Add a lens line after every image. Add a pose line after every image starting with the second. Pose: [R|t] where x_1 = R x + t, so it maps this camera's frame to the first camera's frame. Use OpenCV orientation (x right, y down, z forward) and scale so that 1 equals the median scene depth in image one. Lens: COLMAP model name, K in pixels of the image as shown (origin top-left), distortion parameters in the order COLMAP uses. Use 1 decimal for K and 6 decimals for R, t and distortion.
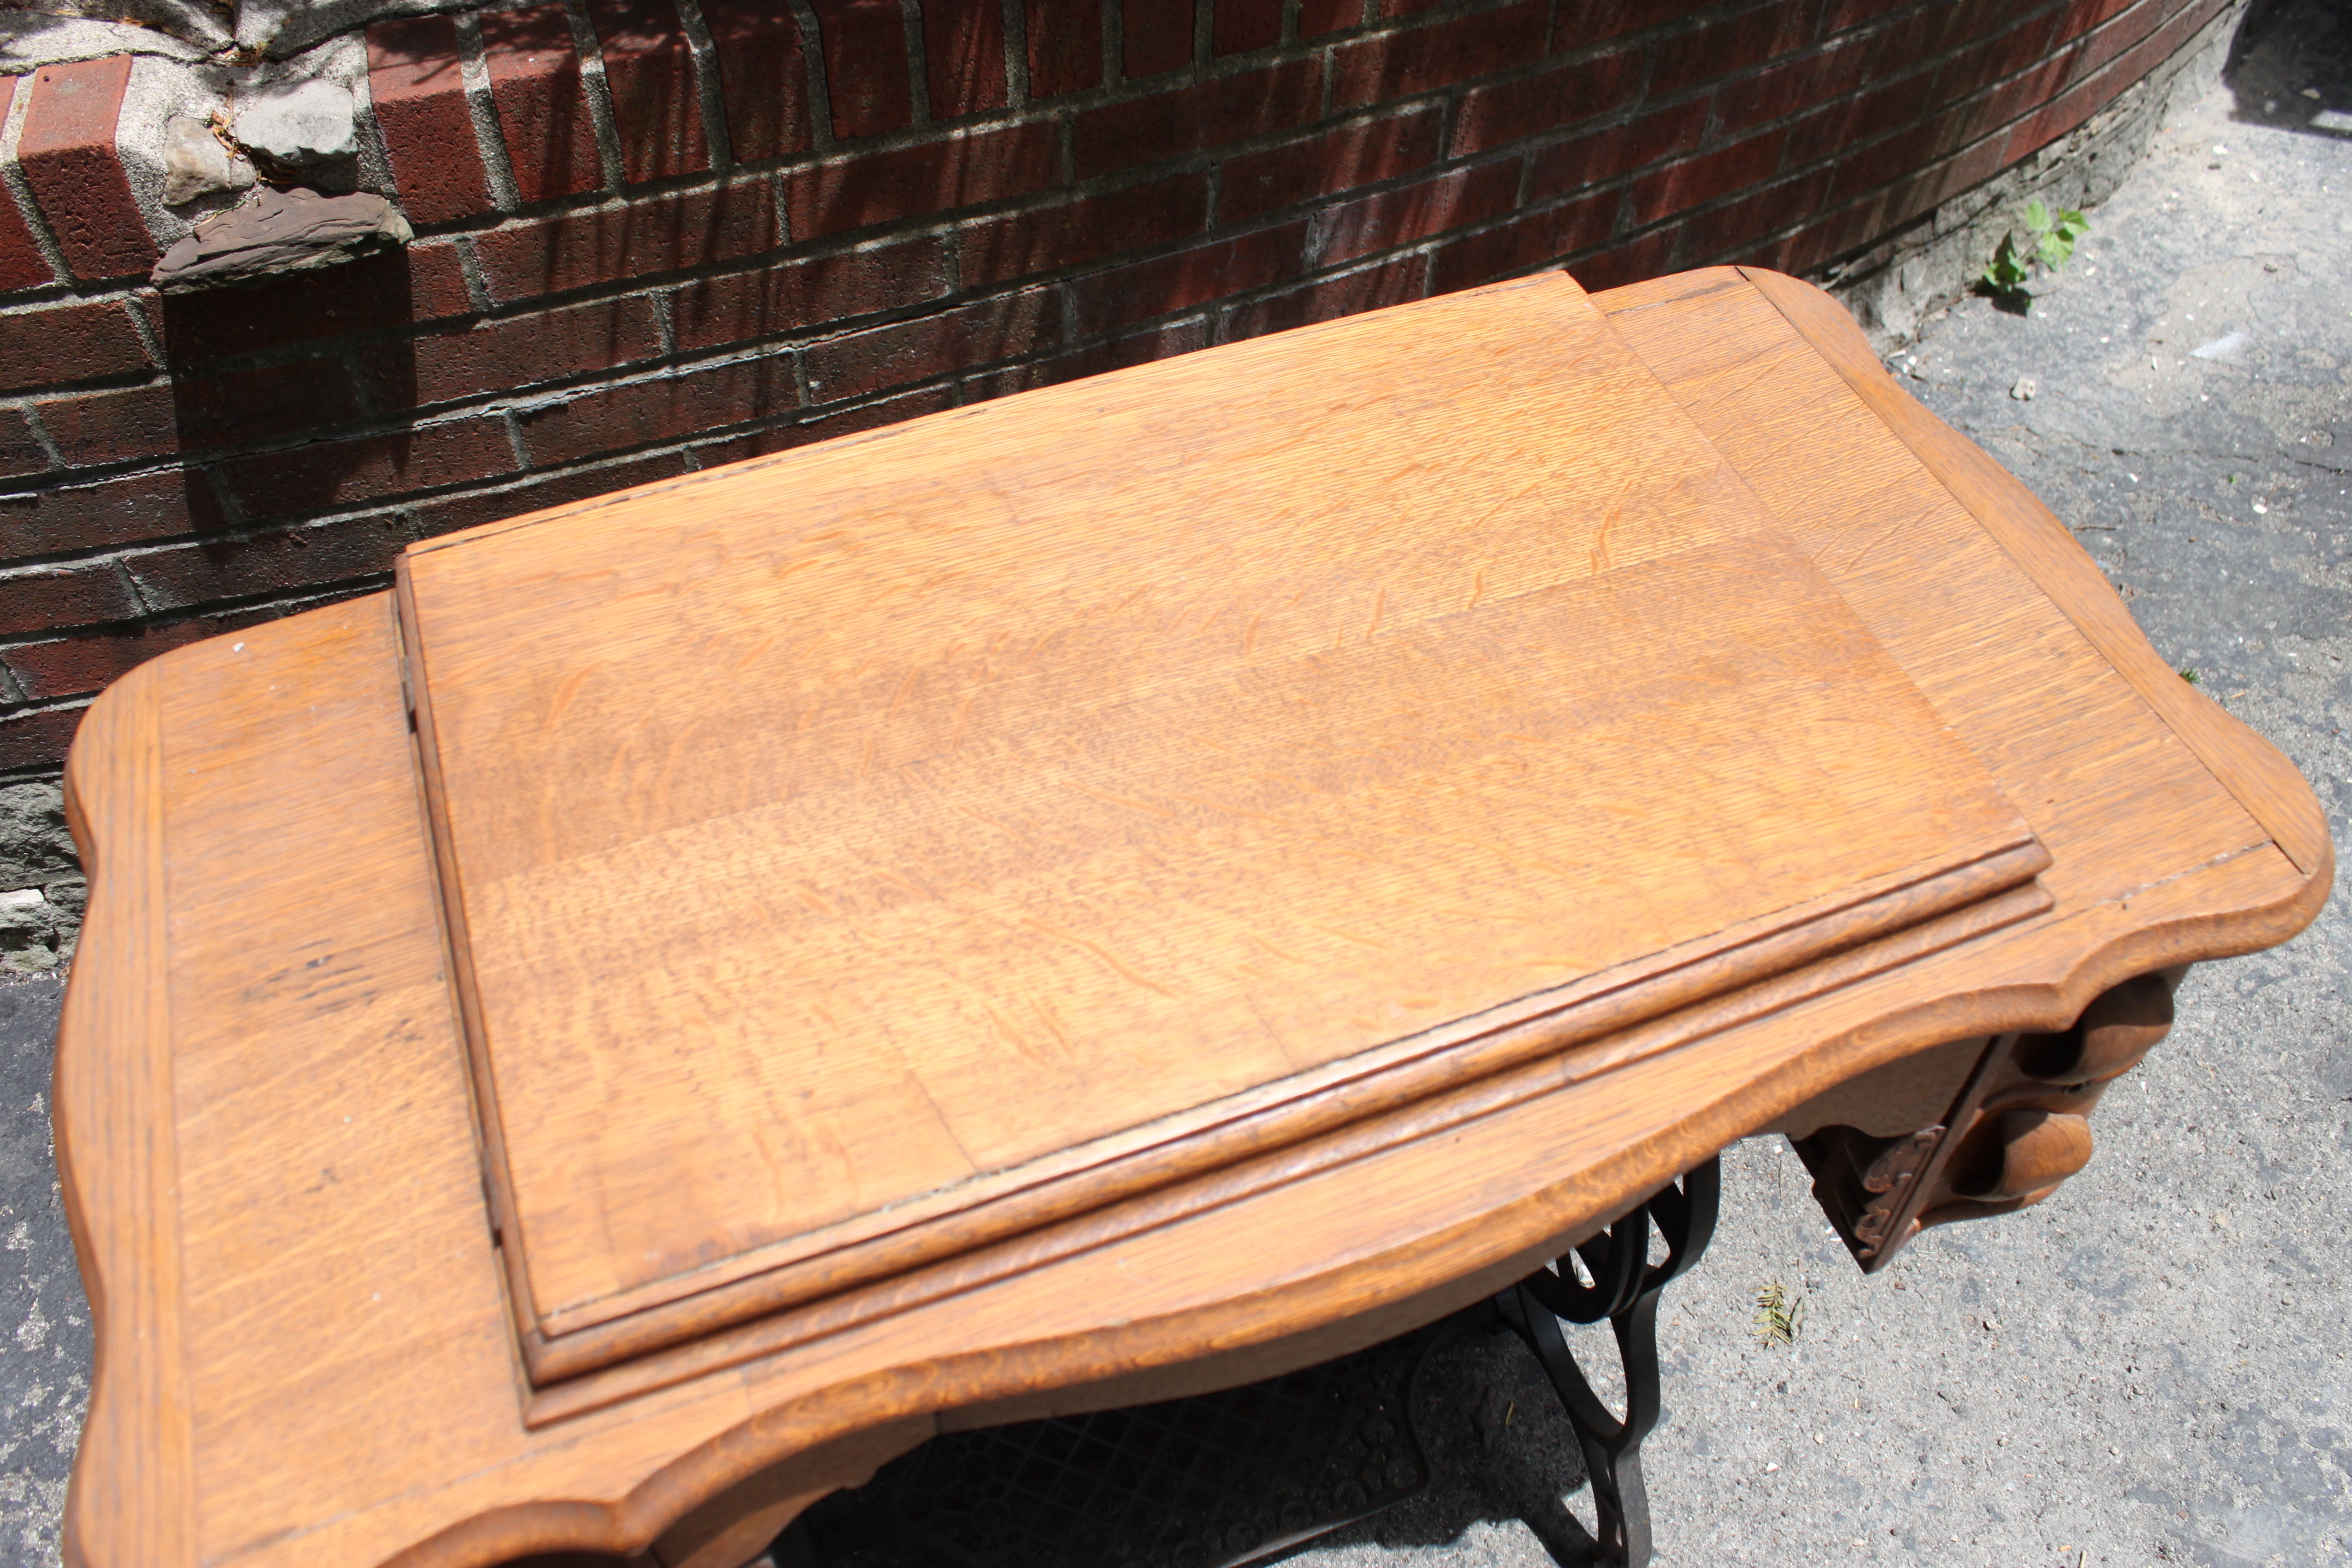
lens RADIAL K [[1996.7, 0, 1176.0], [0, 1996.7, 784.0], [0, 0, 1]] dist [-0.167672, 0.155382]
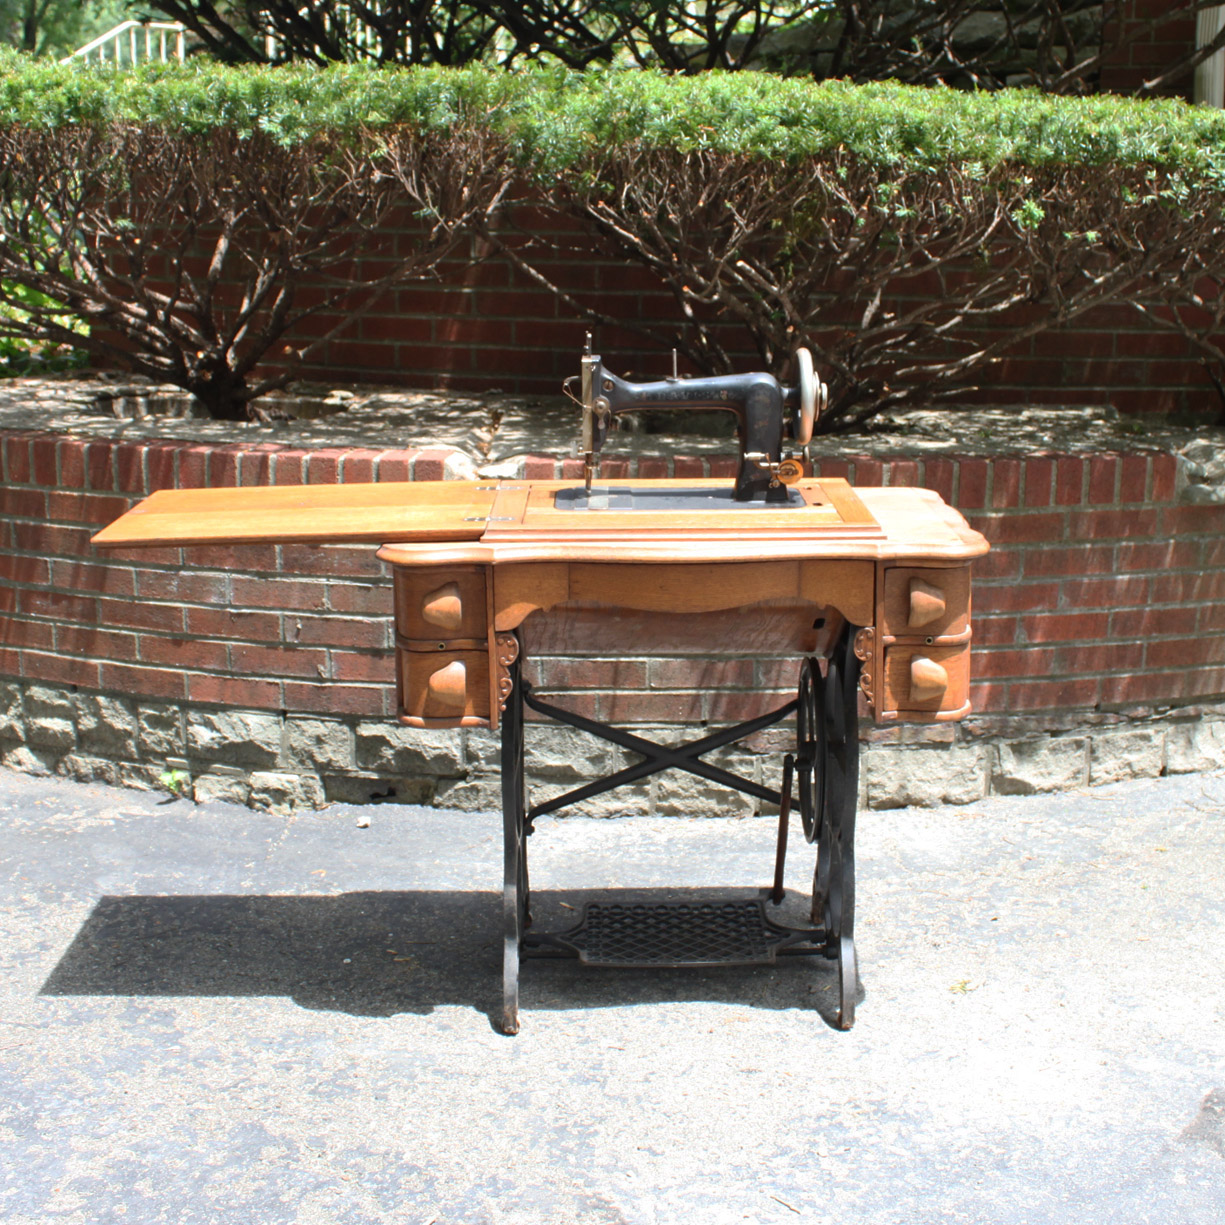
lens RADIAL K [[1826.8, 0, 612.8], [0, 1826.8, 533.0], [0, 0, 1]] dist [-0.157194, 0.069330]
pose [[0.937707, 0.070008, -0.340301, 0.582614], [-0.264678, 0.778446, -0.569182, 1.107651], [0.225058, 0.623796, 0.748483, -0.883375]]
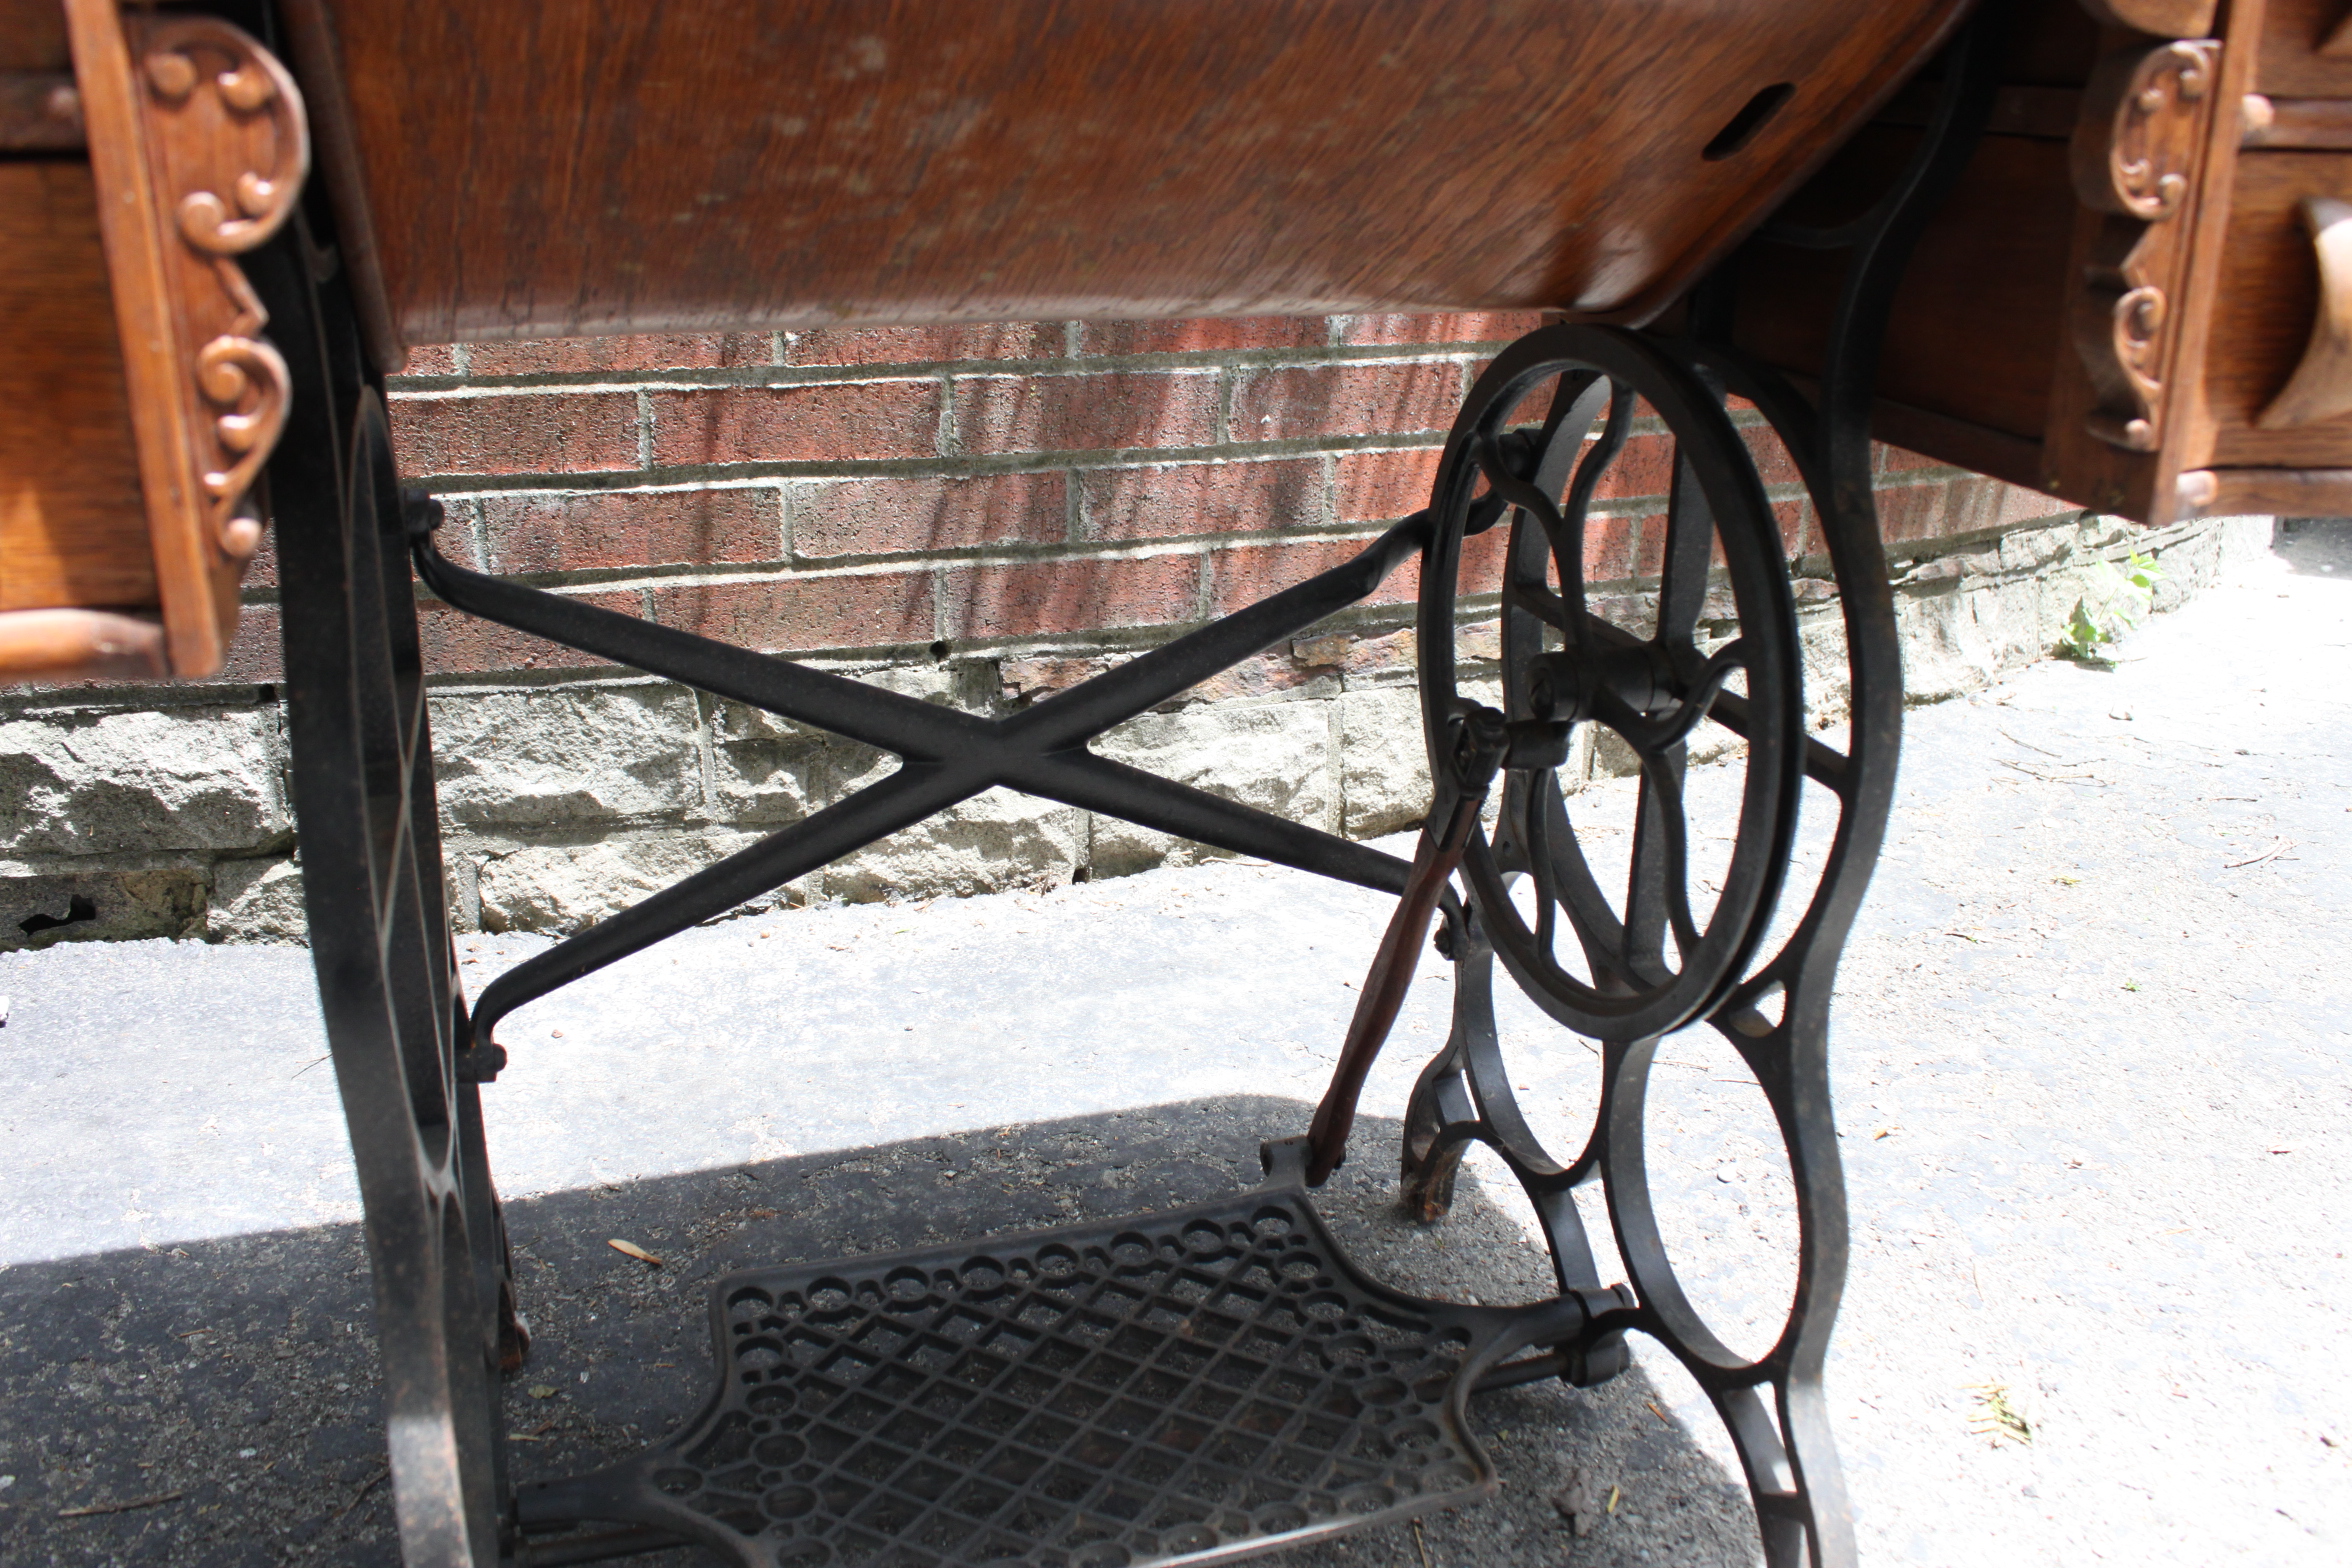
lens RADIAL K [[1996.7, 0, 1176.0], [0, 1996.7, 784.0], [0, 0, 1]] dist [-0.167672, 0.155382]
pose [[0.998549, 0.036845, -0.039261, 0.040091], [-0.051370, 0.870372, -0.489709, 0.420393], [0.016128, 0.491015, 0.871002, 0.304262]]
